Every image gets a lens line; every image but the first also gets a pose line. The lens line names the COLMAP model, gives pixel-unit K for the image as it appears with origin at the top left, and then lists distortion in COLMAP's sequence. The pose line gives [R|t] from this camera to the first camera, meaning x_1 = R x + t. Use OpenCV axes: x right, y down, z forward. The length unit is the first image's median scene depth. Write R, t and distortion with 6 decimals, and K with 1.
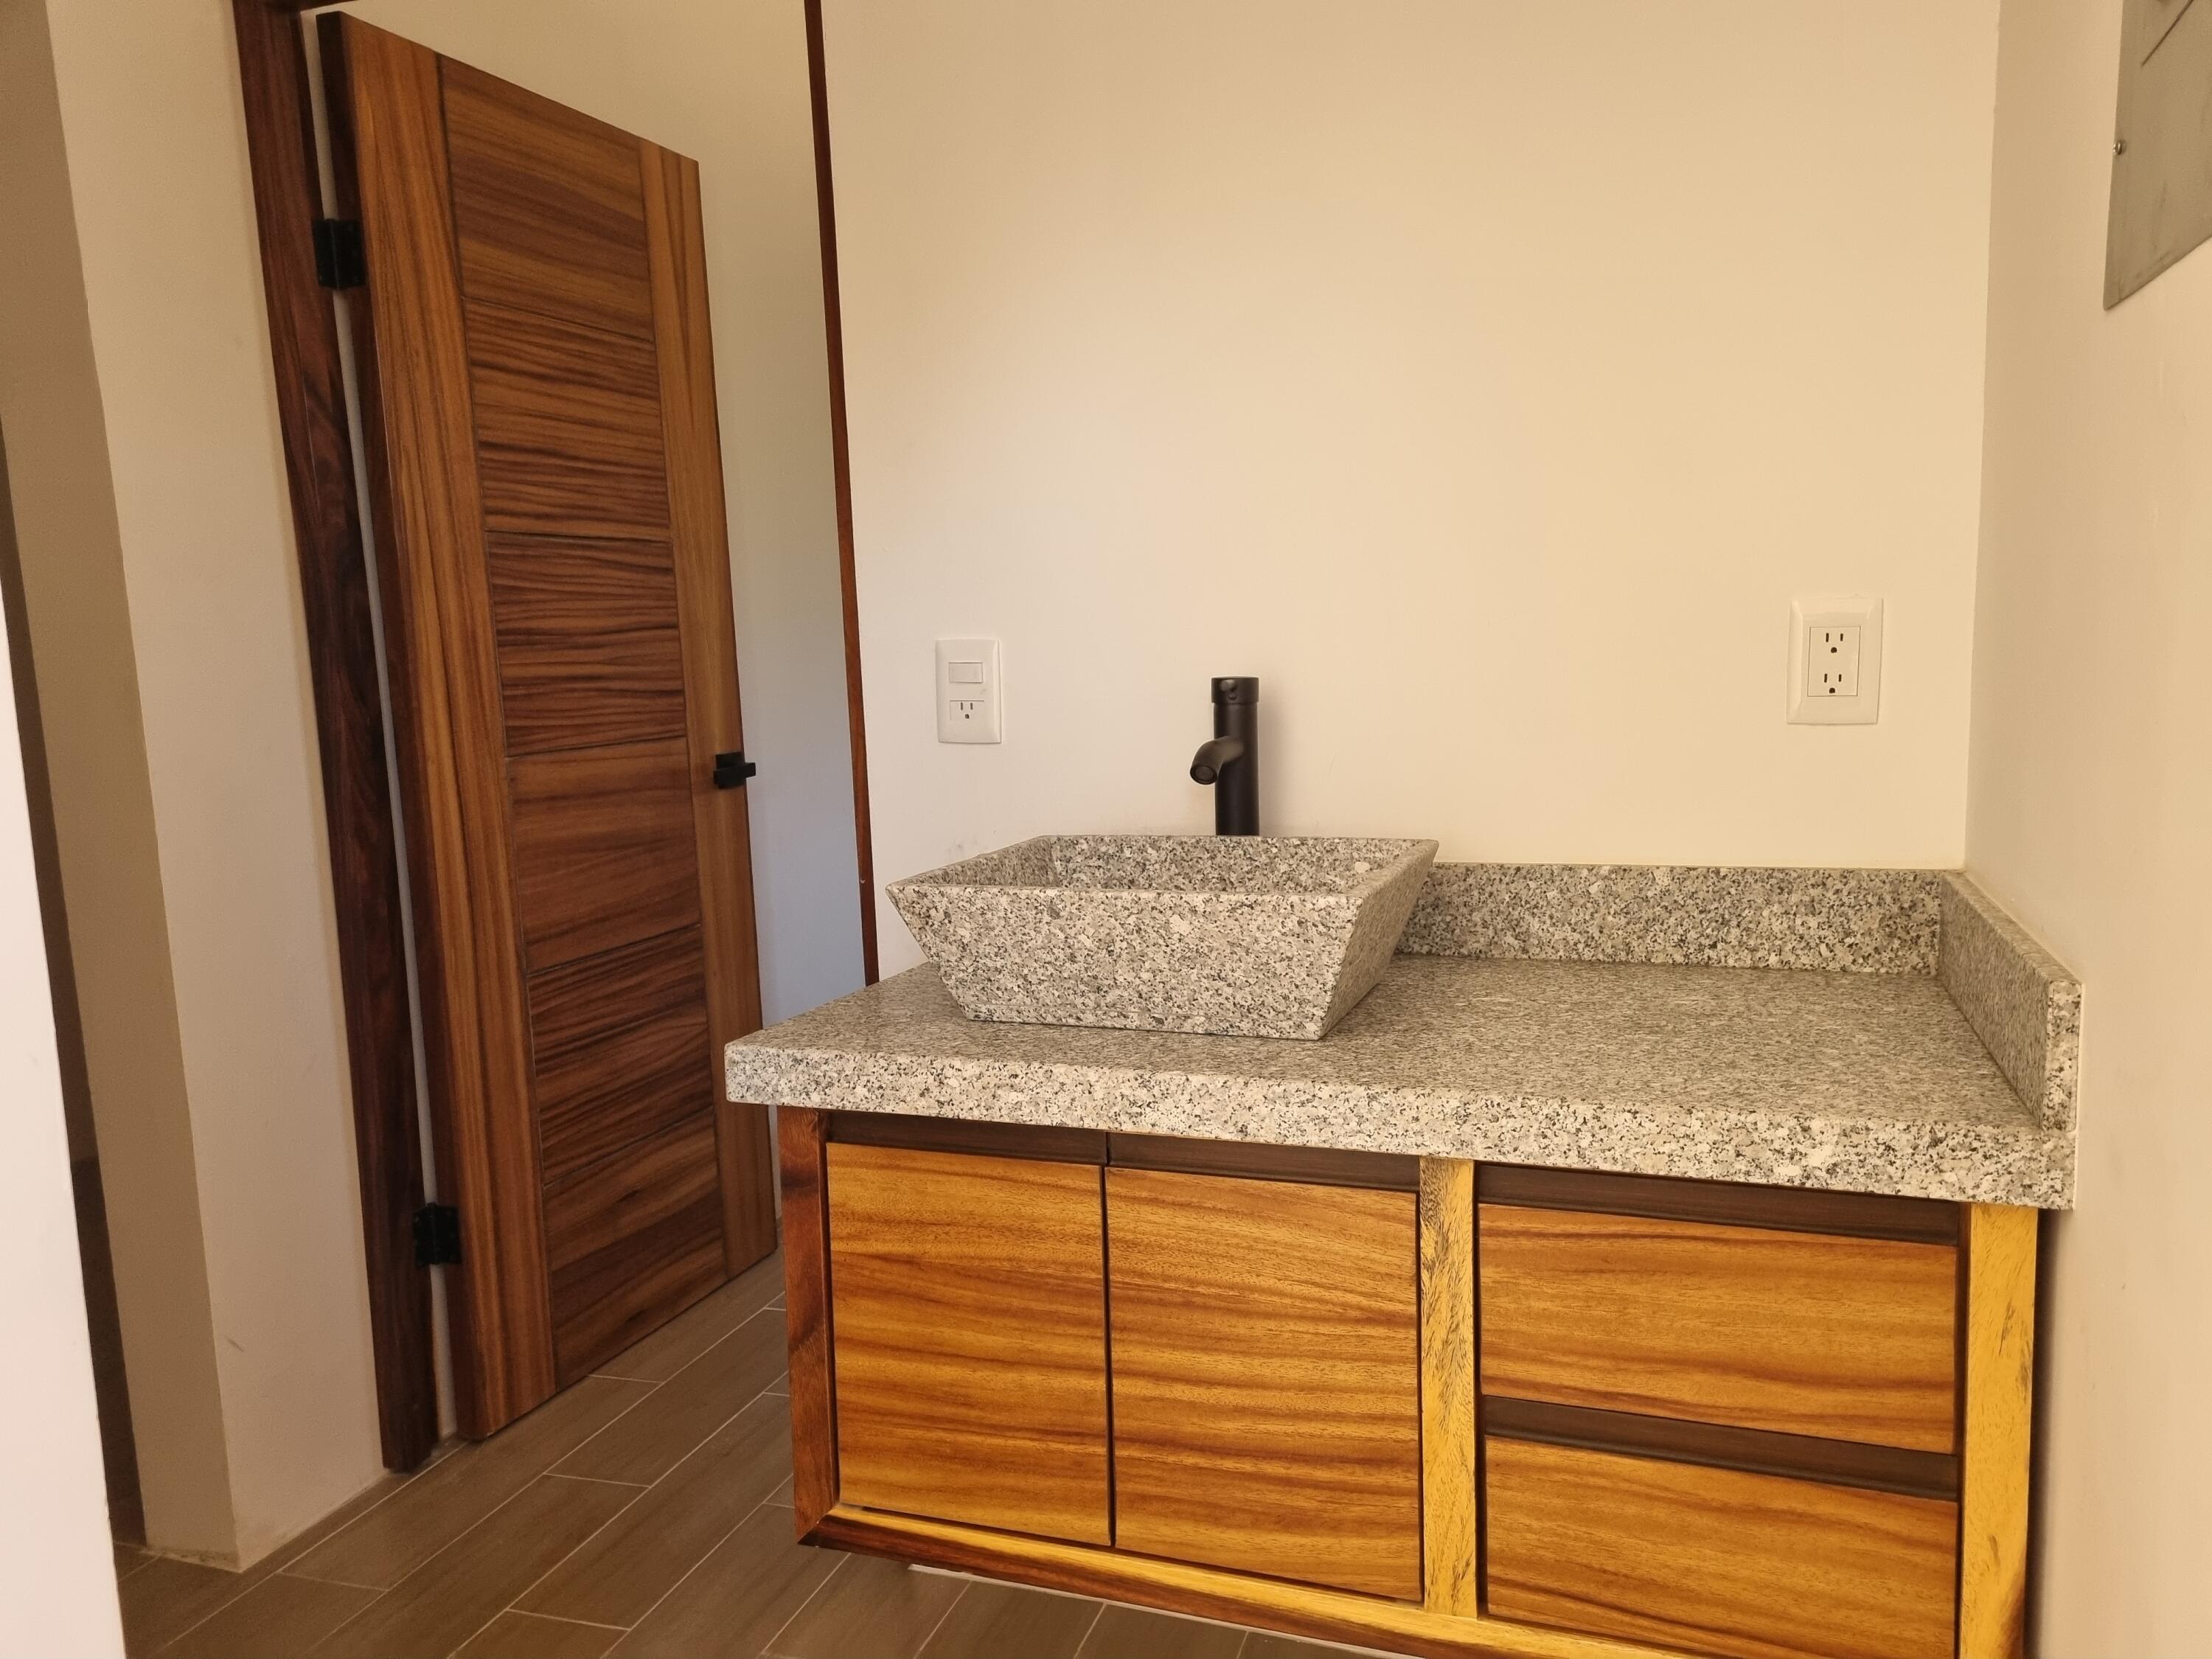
lens RADIAL K [[1643.1, 0, 1114.1], [0, 1643.1, 848.2], [0, 0, 1]] dist [0.035828, -0.002215]
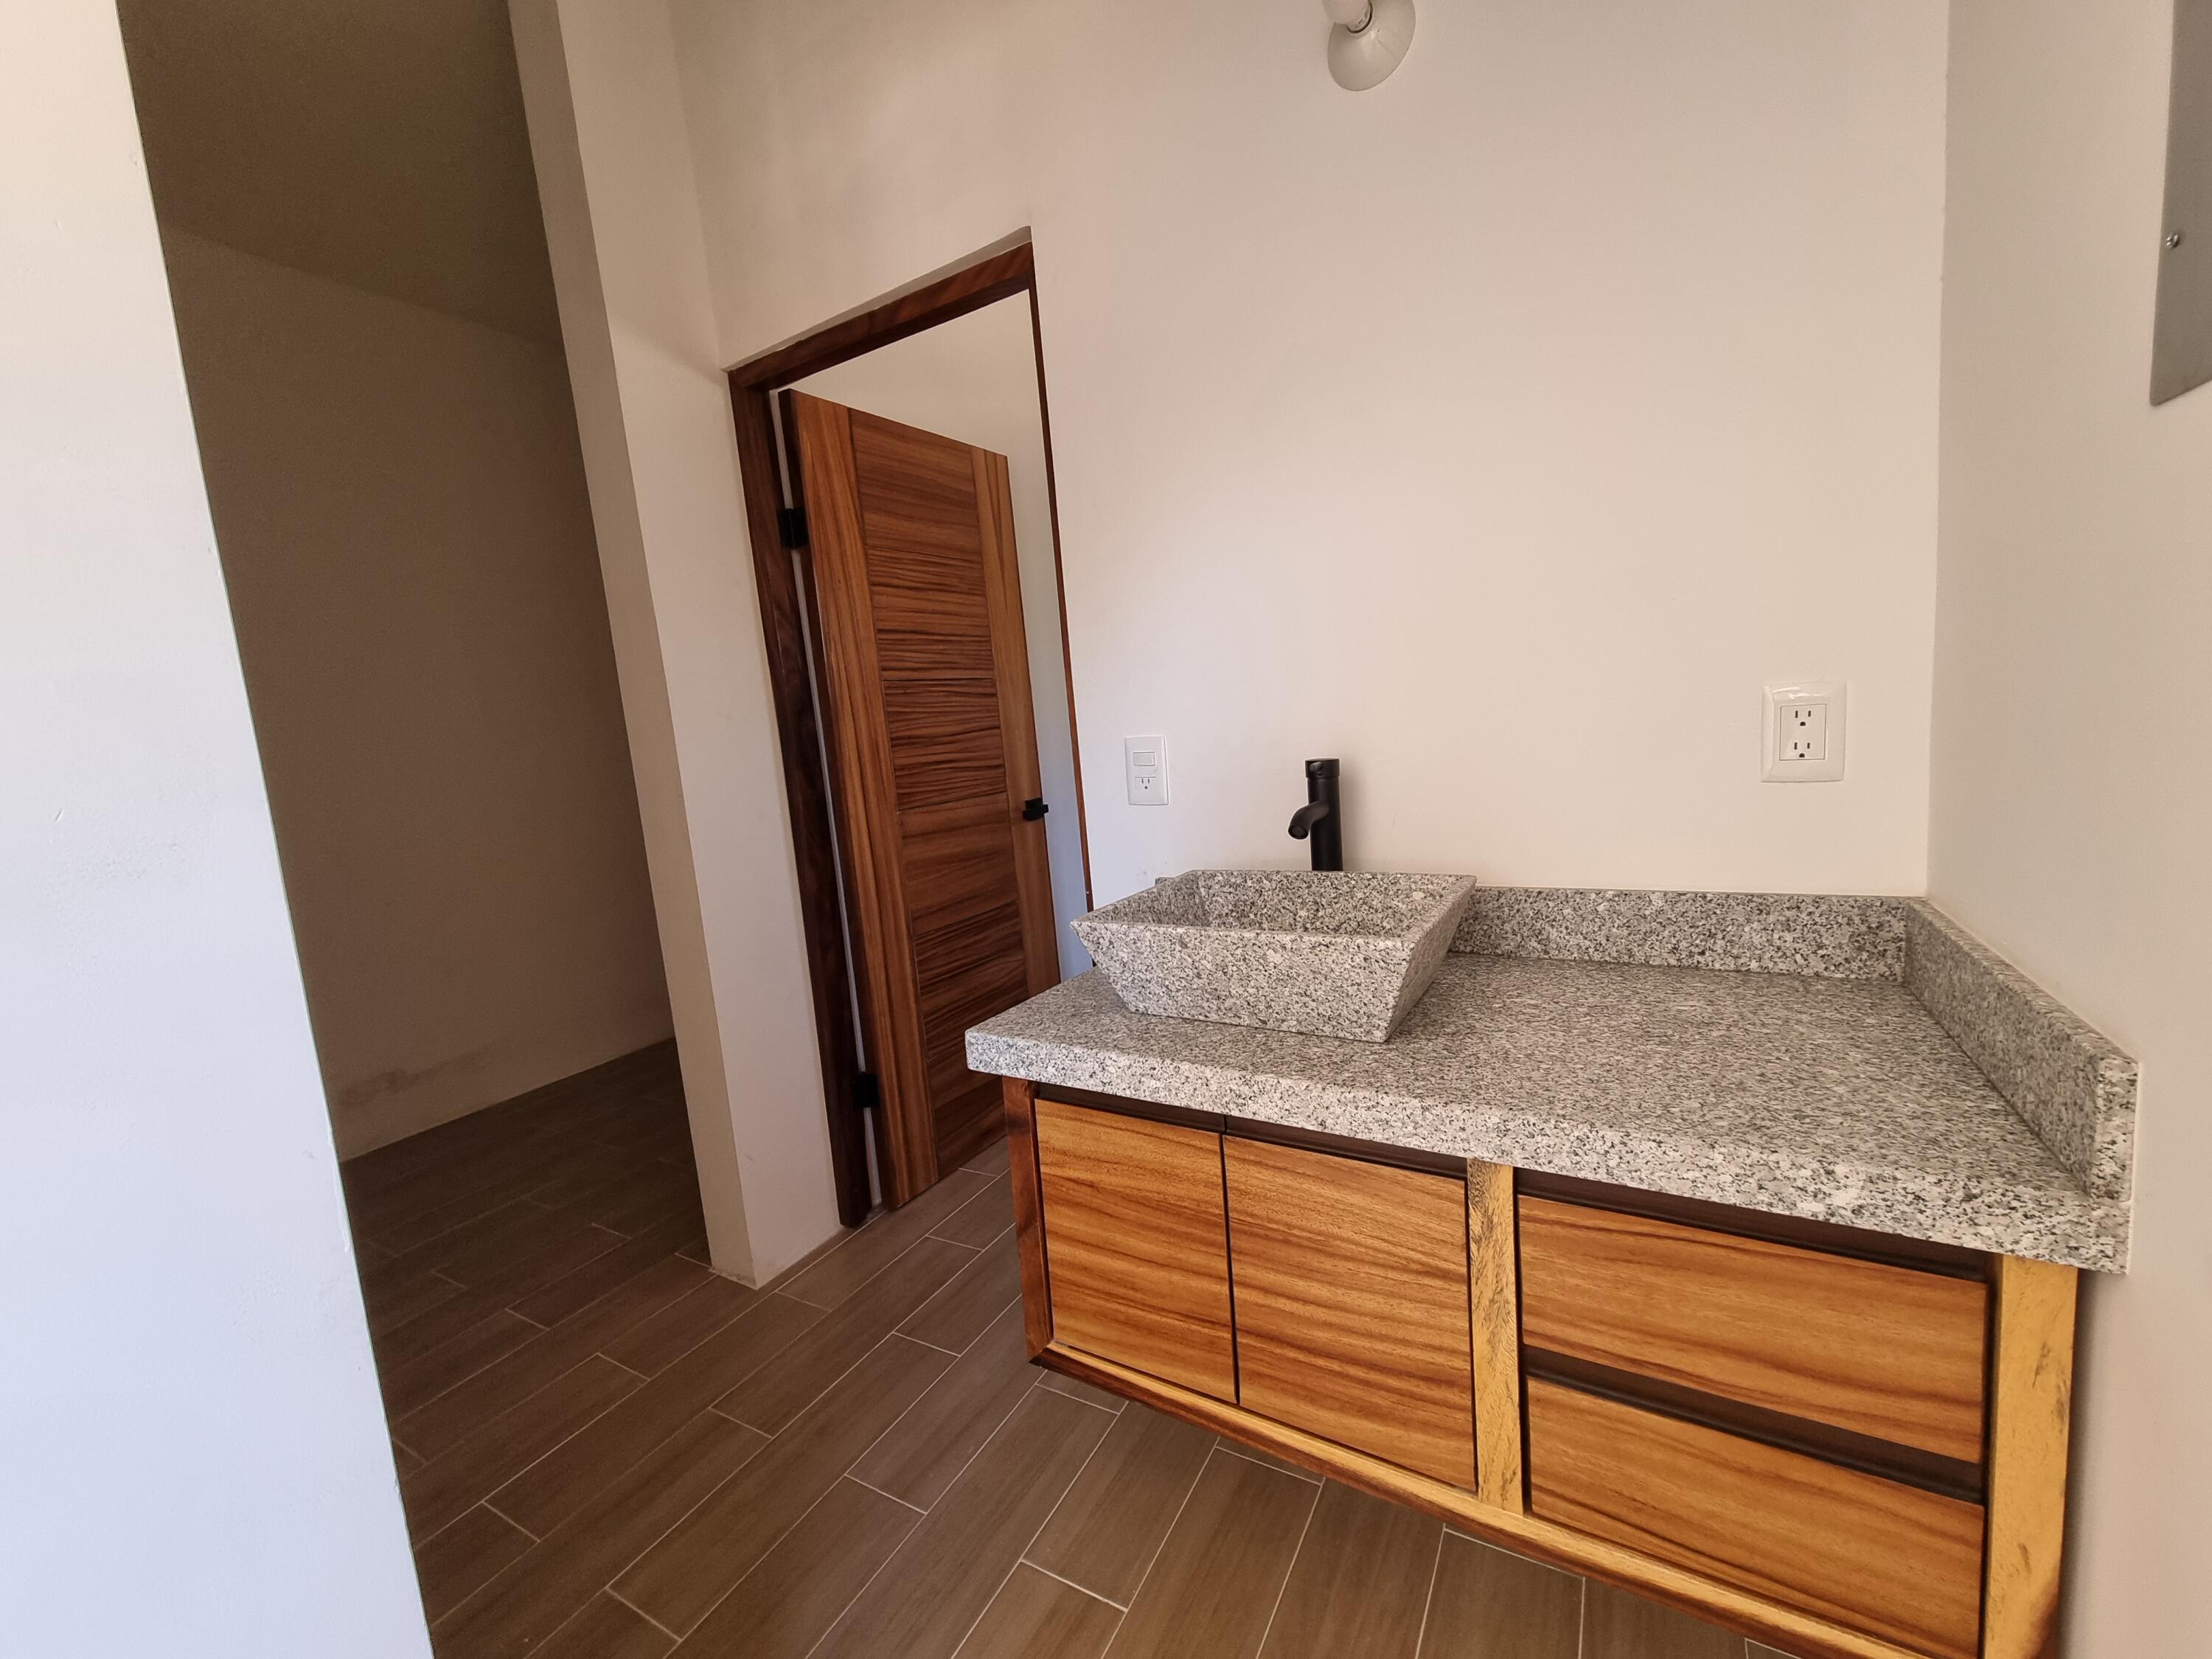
lens RADIAL K [[905.1, 0, 1103.8], [0, 905.1, 830.7], [0, 0, 1]] dist [0.001307, -0.001615]
pose [[0.980160, -0.025807, -0.196520, 0.049575], [0.026319, 0.999654, -0.000003, -0.057477], [0.196452, -0.005169, 0.980500, 0.237980]]
